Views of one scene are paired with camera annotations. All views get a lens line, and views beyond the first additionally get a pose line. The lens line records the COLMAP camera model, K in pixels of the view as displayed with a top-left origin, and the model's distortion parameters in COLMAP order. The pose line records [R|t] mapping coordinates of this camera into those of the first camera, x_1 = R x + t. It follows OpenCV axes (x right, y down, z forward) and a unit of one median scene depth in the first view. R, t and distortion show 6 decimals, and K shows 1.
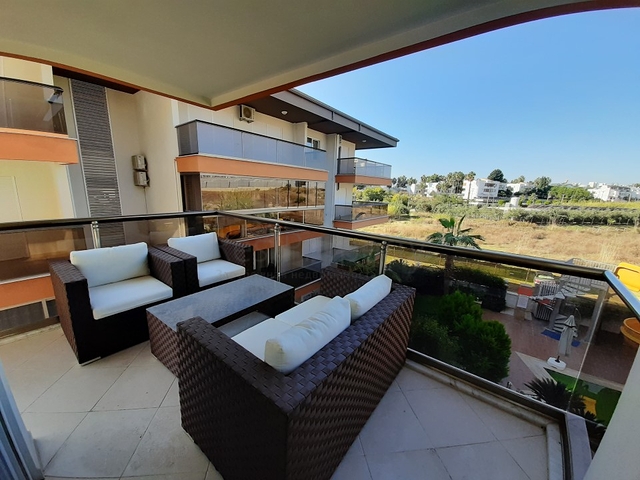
lens RADIAL K [[249.9, 0, 314.0], [0, 249.9, 244.7], [0, 0, 1]] dist [0.000539, -0.006194]
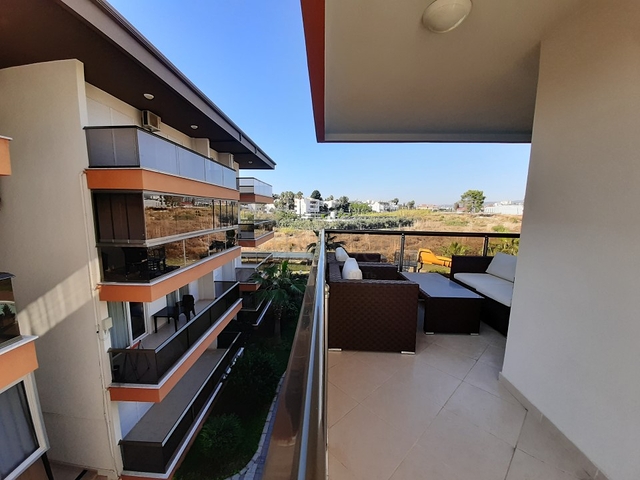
lens RADIAL K [[249.9, 0, 314.6], [0, 249.9, 245.5], [0, 0, 1]] dist [0.000539, -0.006194]
pose [[0.810839, -0.102917, 0.576150, -0.060751], [0.139980, 0.989949, -0.020167, -0.002671], [-0.568284, 0.097002, 0.817095, 0.006597]]
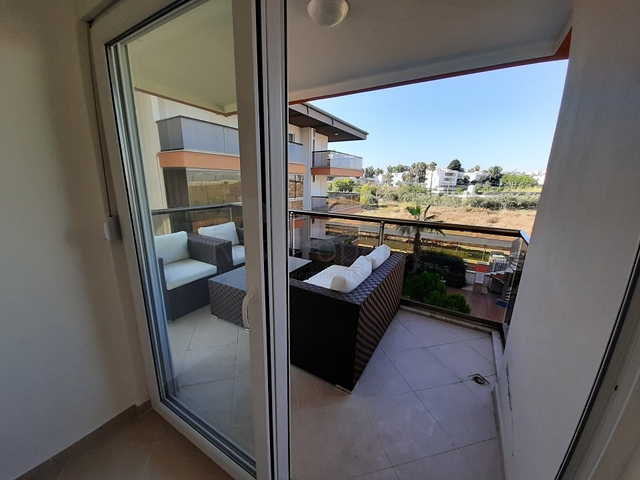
lens RADIAL K [[249.9, 0, 313.8], [0, 249.9, 245.4], [0, 0, 1]] dist [0.000539, -0.006194]
pose [[0.992753, -0.047416, 0.110426, -0.008079], [0.043694, 0.998400, 0.035882, 0.001763], [-0.111951, -0.030797, 0.993236, -0.010520]]
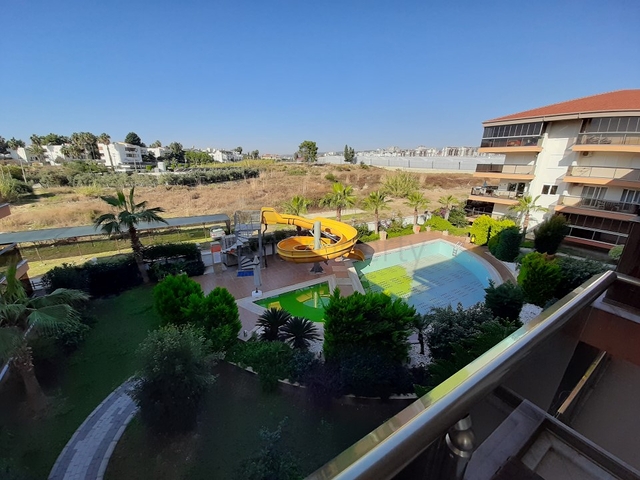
lens RADIAL K [[249.9, 0, 318.3], [0, 249.9, 246.1], [0, 0, 1]] dist [0.000539, -0.006194]
pose [[0.343903, -0.324709, 0.881076, 0.002064], [0.202453, 0.941880, 0.268096, -0.008580], [-0.916921, 0.086177, 0.389653, 0.032361]]
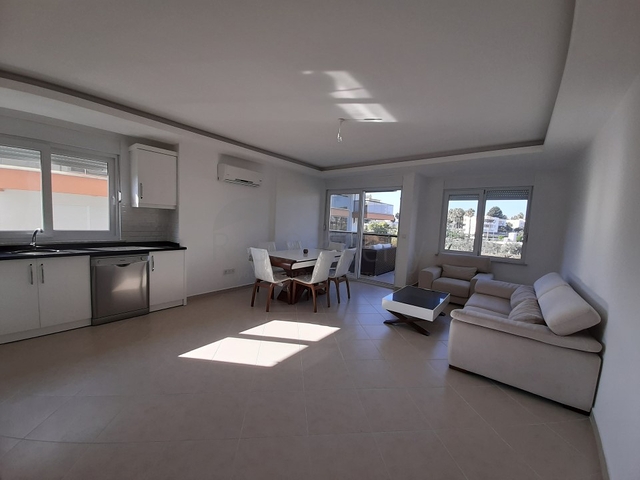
lens RADIAL K [[249.9, 0, 314.1], [0, 249.9, 241.5], [0, 0, 1]] dist [0.000539, -0.006194]
pose [[0.999687, 0.016802, -0.018541, -0.024151], [-0.019254, 0.989802, -0.141145, 0.020026], [0.015980, 0.141458, 0.989815, -0.085897]]
